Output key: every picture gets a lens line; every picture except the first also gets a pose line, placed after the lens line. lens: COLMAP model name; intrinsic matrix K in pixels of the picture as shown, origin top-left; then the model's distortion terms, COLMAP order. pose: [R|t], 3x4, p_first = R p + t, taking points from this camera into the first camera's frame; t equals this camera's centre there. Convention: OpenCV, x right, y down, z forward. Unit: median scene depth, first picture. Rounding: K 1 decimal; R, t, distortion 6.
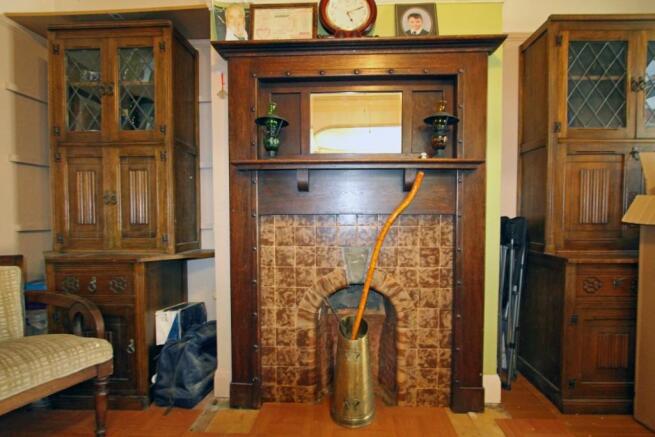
lens RADIAL K [[300.6, 0, 336.8], [0, 300.6, 228.6], [0, 0, 1]] dist [-0.021158, 0.003125]
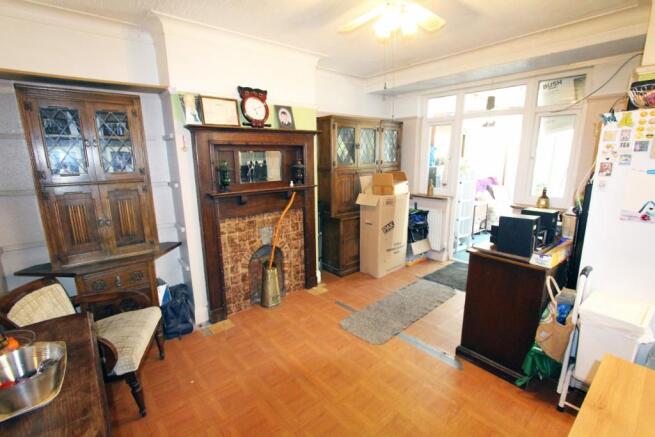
lens RADIAL K [[300.6, 0, 327.7], [0, 300.6, 220.5], [0, 0, 1]] dist [-0.021158, 0.003125]
pose [[0.735540, -0.148746, 0.660950, -0.968609], [0.035359, 0.982699, 0.181805, -0.345285], [-0.676558, -0.110354, 0.728074, -0.774425]]
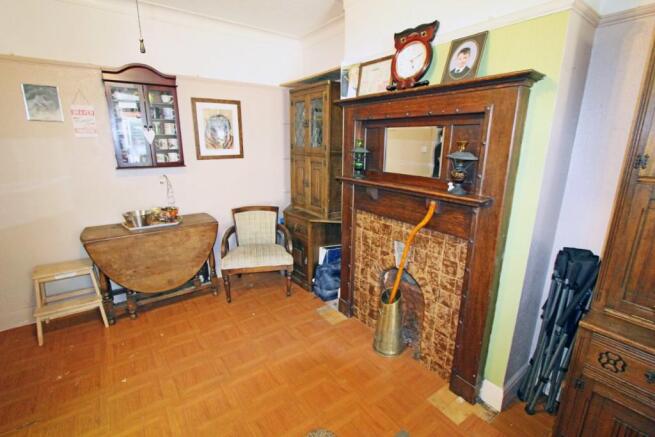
lens RADIAL K [[300.6, 0, 330.3], [0, 300.6, 218.5], [0, 0, 1]] dist [-0.021158, 0.003125]
pose [[0.623761, 0.203534, -0.754650, 0.869360], [-0.043385, 0.973028, 0.226572, -0.345795], [0.780410, -0.108587, 0.615767, -0.093363]]
